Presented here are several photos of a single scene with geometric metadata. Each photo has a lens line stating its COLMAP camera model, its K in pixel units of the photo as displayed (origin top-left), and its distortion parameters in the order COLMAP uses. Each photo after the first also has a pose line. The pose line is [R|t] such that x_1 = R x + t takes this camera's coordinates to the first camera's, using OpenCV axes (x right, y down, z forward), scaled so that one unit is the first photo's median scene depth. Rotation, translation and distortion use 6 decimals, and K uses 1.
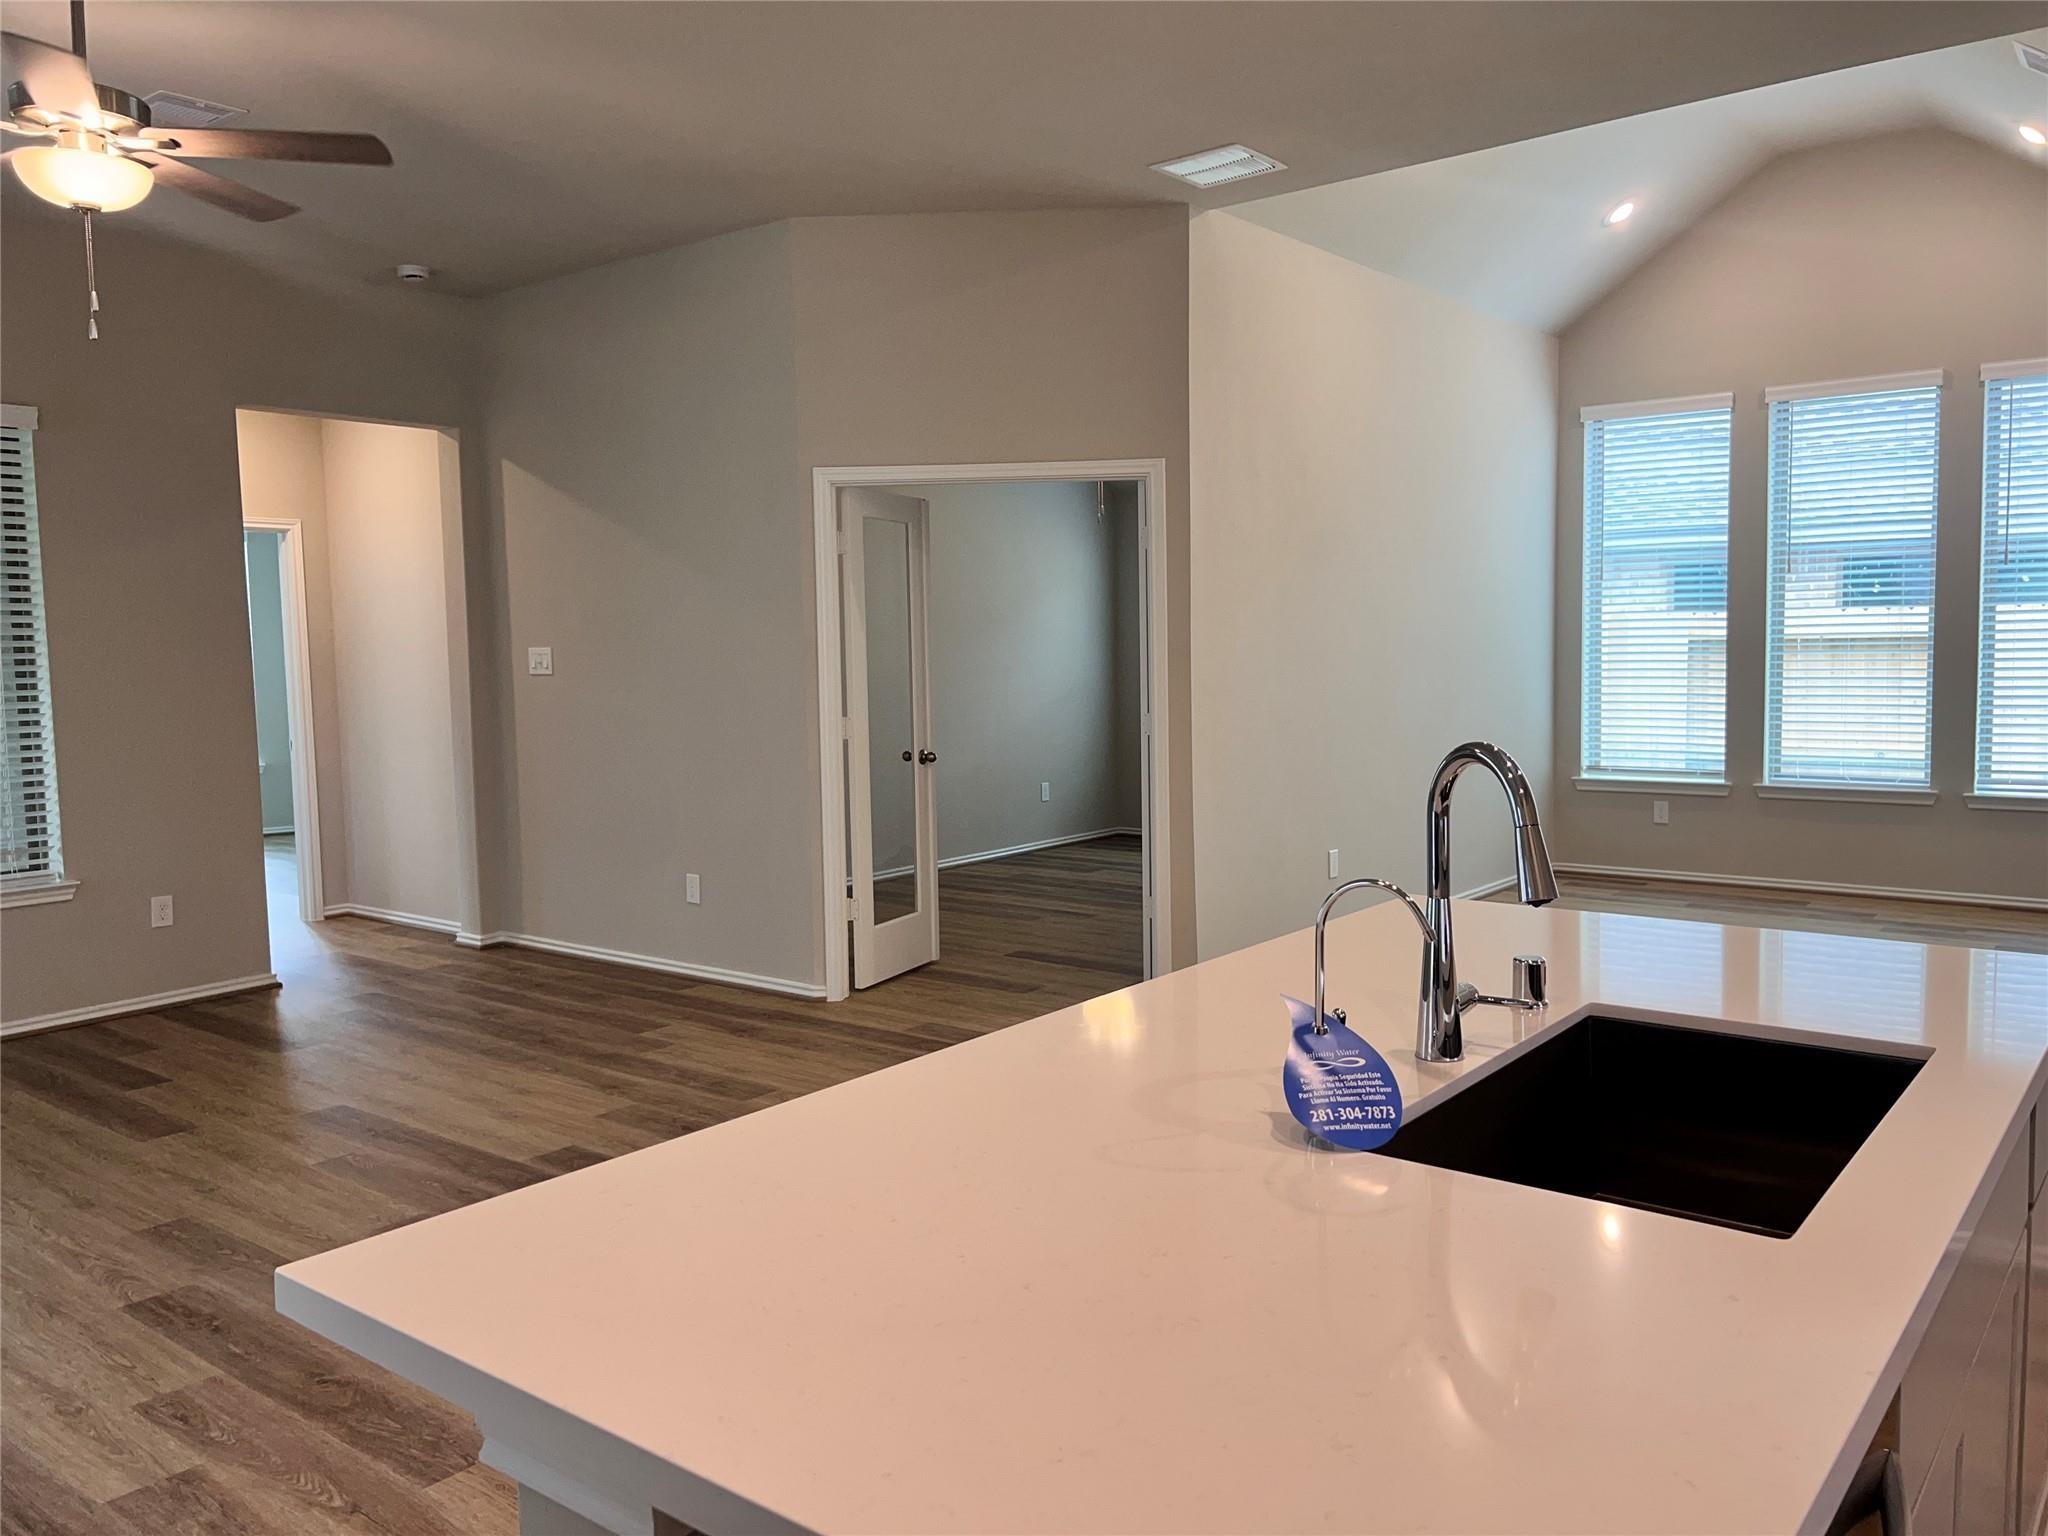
lens RADIAL K [[1532.8, 0, 1057.3], [0, 1532.8, 767.0], [0, 0, 1]] dist [0.046563, -0.059338]
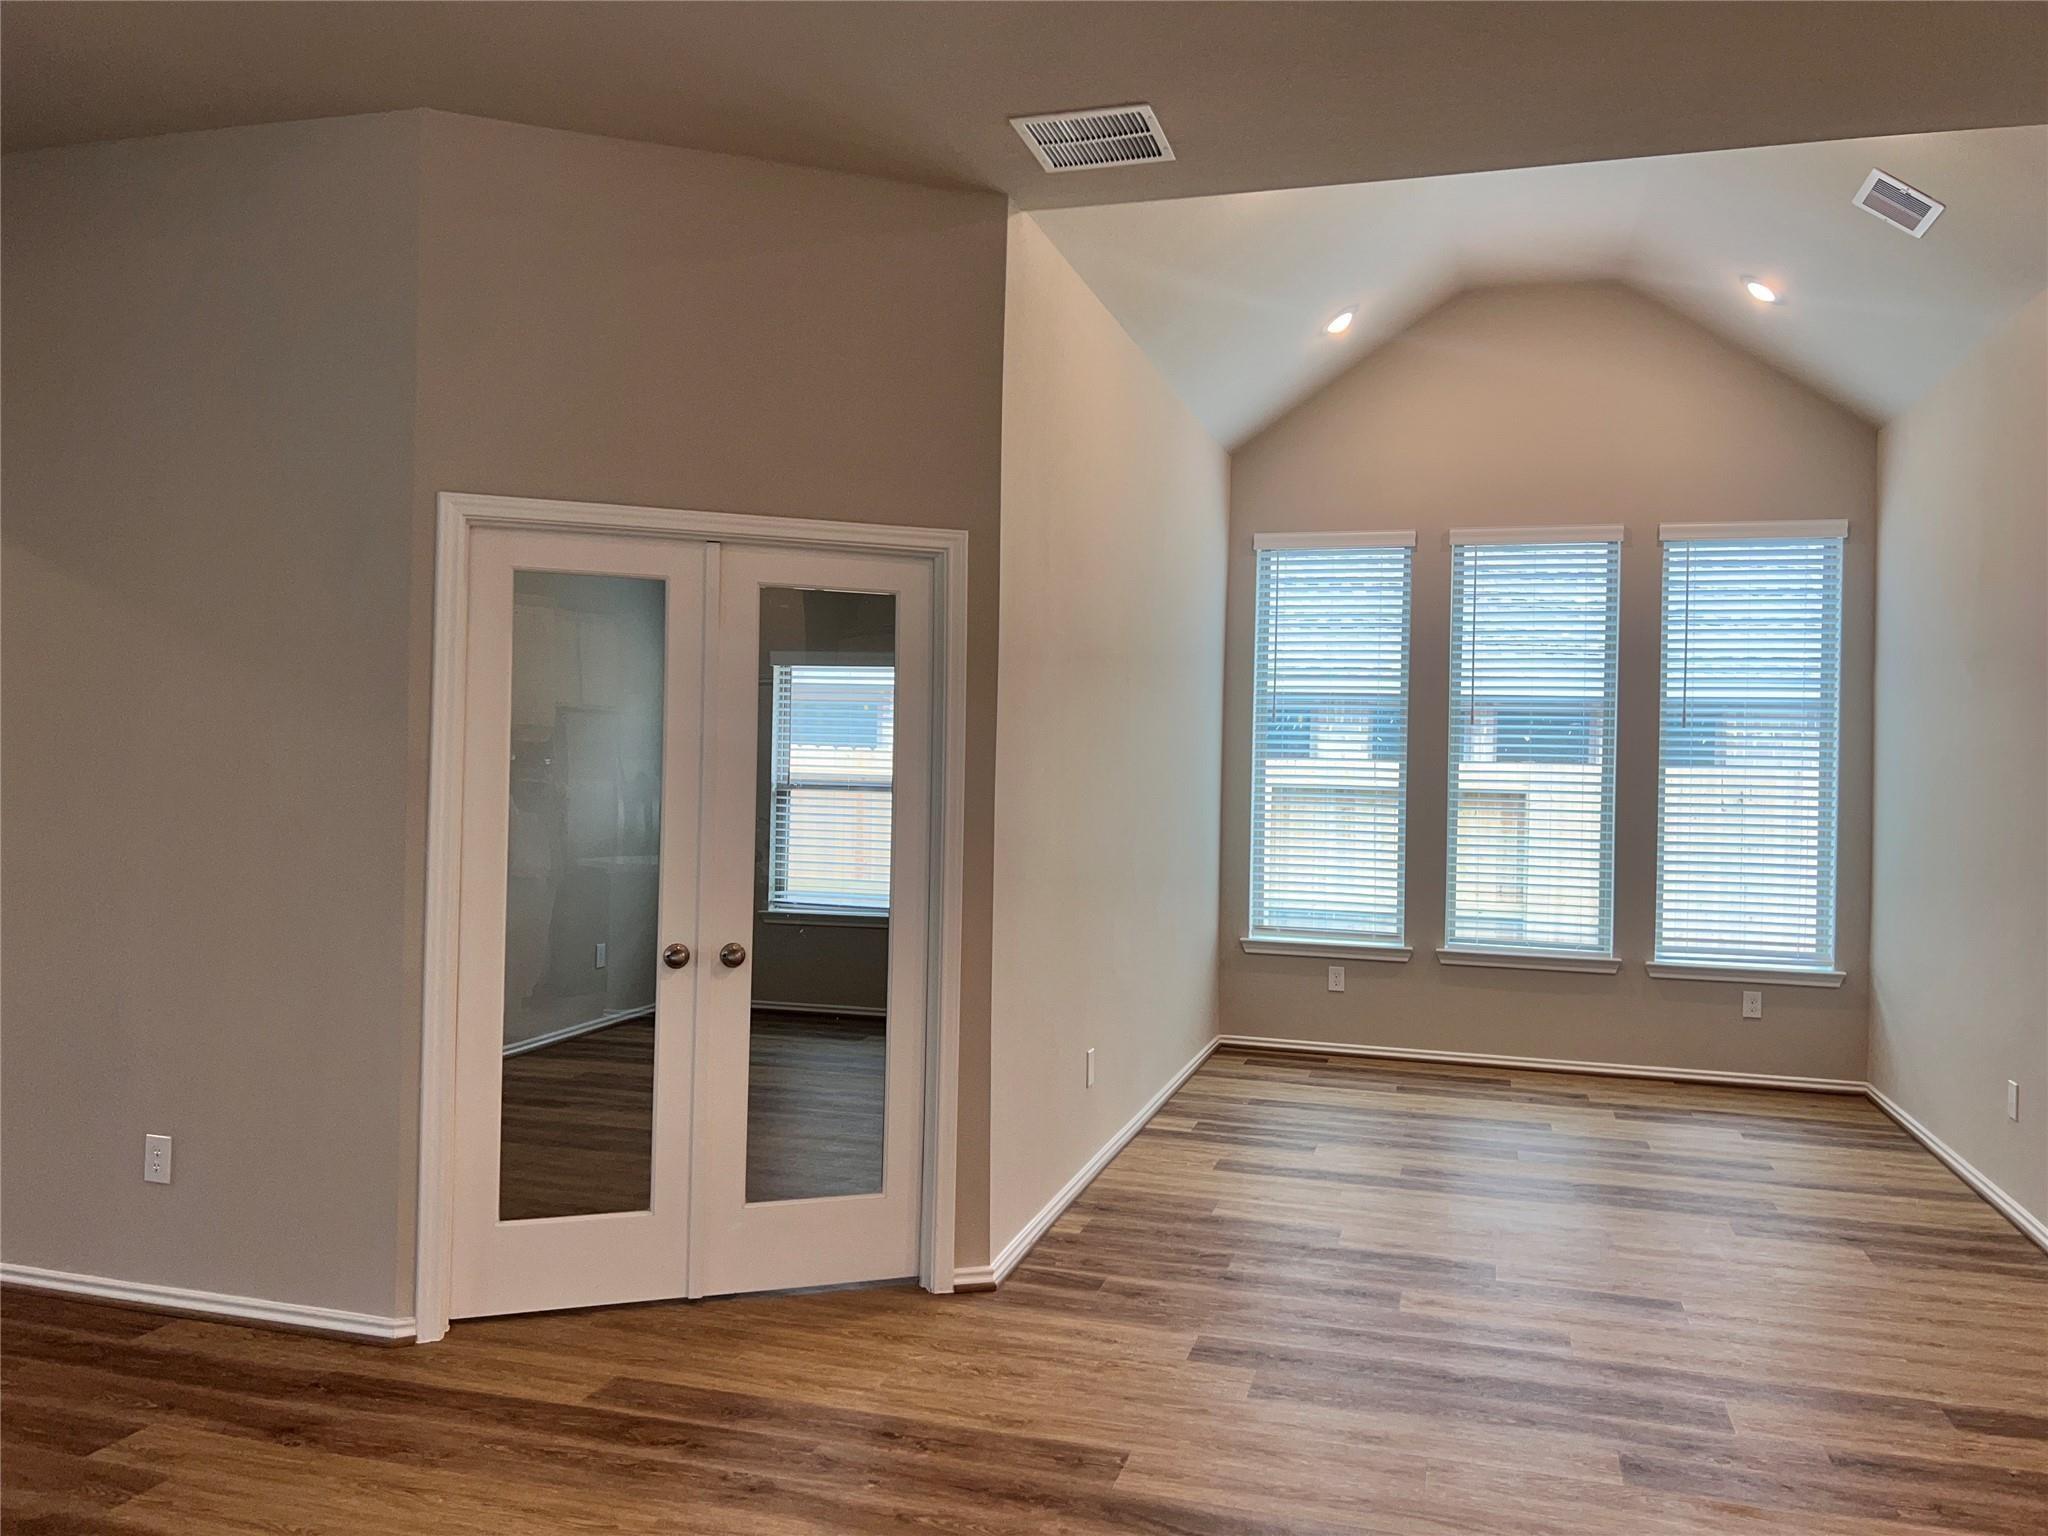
lens RADIAL K [[1532.8, 0, 1050.9], [0, 1532.8, 755.5], [0, 0, 1]] dist [0.046563, -0.059338]
pose [[0.927936, 0.039972, 0.370590, -0.154281], [-0.006945, 0.995915, -0.090029, -0.028339], [-0.372674, 0.080967, 0.924423, 0.314495]]
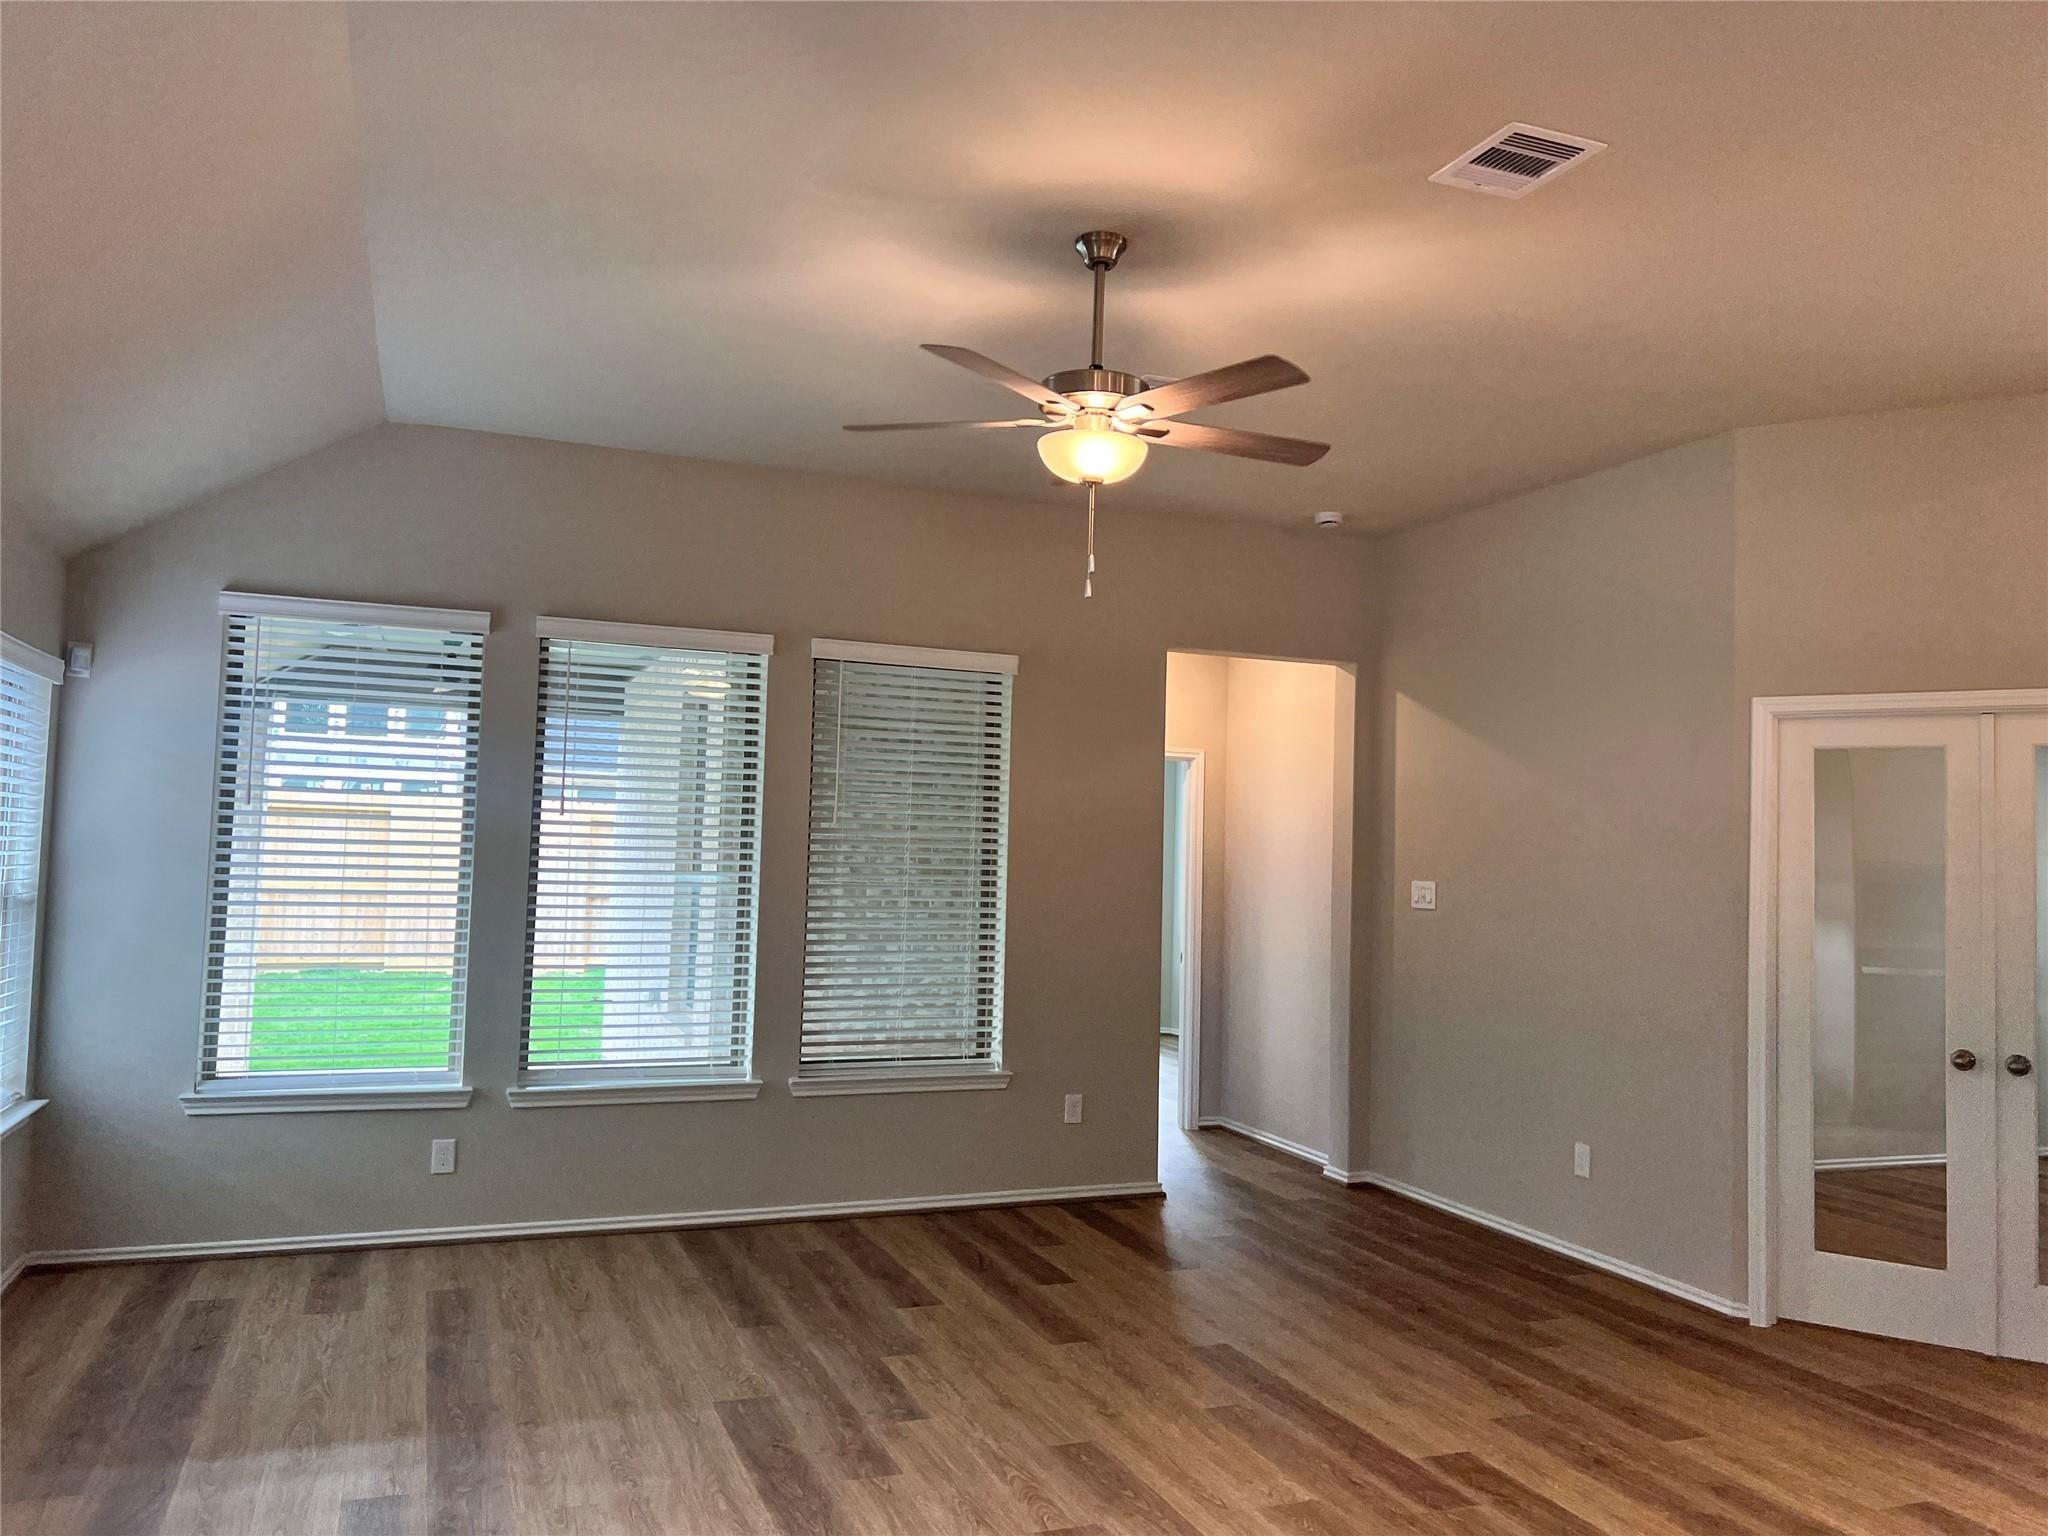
lens RADIAL K [[1532.8, 0, 1023.6], [0, 1532.8, 762.7], [0, 0, 1]] dist [0.046563, -0.059338]
pose [[0.853154, 0.012470, -0.521511, -0.051925], [-0.088489, 0.988686, -0.121120, -0.012827], [0.514100, 0.149482, 0.844604, 0.038932]]
